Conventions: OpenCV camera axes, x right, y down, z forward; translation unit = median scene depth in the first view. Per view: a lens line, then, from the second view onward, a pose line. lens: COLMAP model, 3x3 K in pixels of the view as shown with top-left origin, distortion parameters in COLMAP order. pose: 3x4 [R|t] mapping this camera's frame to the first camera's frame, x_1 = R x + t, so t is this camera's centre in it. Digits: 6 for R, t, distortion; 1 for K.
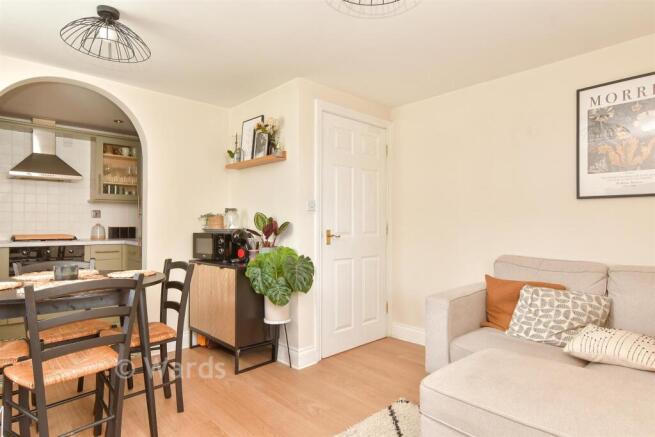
lens RADIAL K [[374.3, 0, 324.6], [0, 374.3, 220.8], [0, 0, 1]] dist [0.002563, 0.000905]
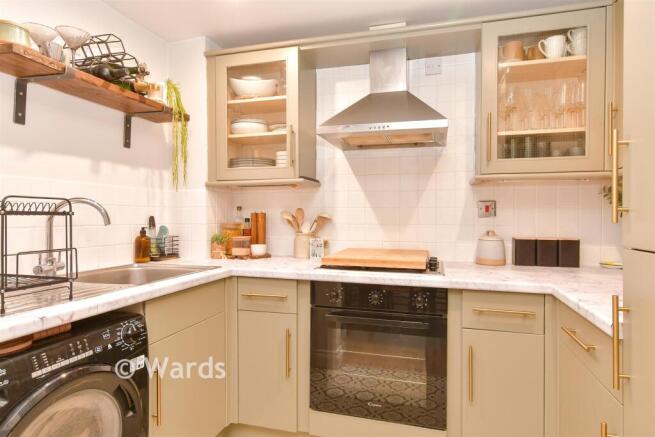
lens RADIAL K [[374.3, 0, 324.6], [0, 374.3, 220.8], [0, 0, 1]] dist [0.002563, 0.000905]
pose [[0.506971, 0.017009, -0.861795, -0.322138], [0.011707, 0.999577, 0.026615, -0.018198], [0.861884, -0.023582, 0.506558, 0.608940]]
